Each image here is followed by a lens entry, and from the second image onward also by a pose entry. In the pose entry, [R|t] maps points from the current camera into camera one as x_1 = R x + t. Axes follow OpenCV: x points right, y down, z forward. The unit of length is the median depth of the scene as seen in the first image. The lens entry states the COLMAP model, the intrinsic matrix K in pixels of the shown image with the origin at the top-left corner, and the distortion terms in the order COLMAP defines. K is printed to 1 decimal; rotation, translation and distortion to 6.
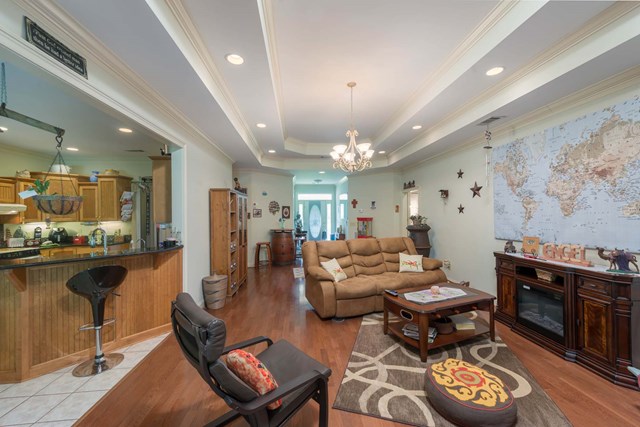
lens RADIAL K [[252.0, 0, 320.3], [0, 252.0, 213.0], [0, 0, 1]] dist [0.006822, 0.000734]
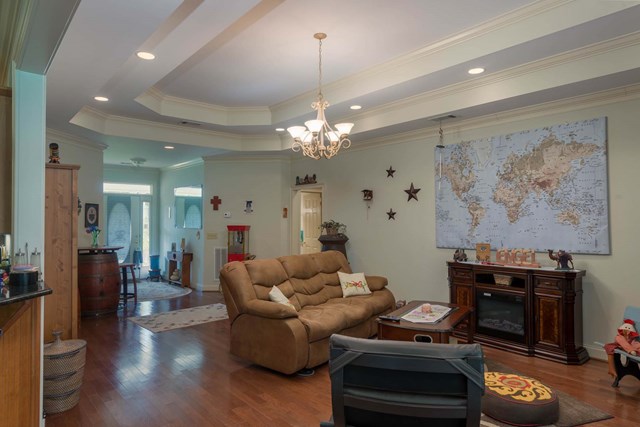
lens RADIAL K [[404.6, 0, 321.8], [0, 404.6, 216.3], [0, 0, 1]] dist [0.033901, -0.013402]
pose [[0.811853, 0.013615, 0.583704, -0.444102], [-0.008297, 0.999896, -0.011783, 0.009060], [-0.583803, 0.004723, 0.811881, 0.061143]]
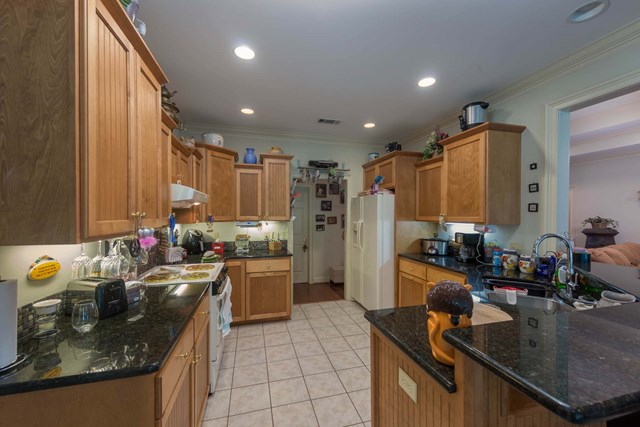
lens RADIAL K [[252.0, 0, 320.5], [0, 252.0, 216.9], [0, 0, 1]] dist [0.006822, 0.000734]
pose [[0.986059, 0.012888, 0.165894, -0.988641], [-0.014600, 0.999852, 0.009105, 0.015050], [-0.165752, -0.011400, 0.986102, 0.352210]]
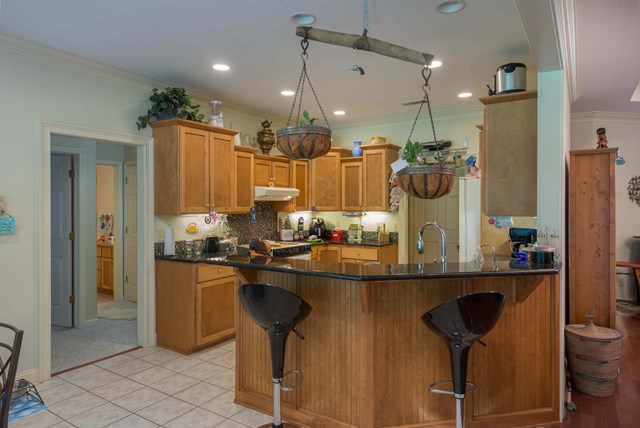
lens RADIAL K [[404.6, 0, 318.4], [0, 404.6, 207.8], [0, 0, 1]] dist [0.033901, -0.013402]
pose [[0.778977, 0.015018, -0.626873, -0.309065], [-0.006553, 0.999854, 0.015811, 0.007174], [0.627018, -0.008208, 0.778961, 0.045493]]
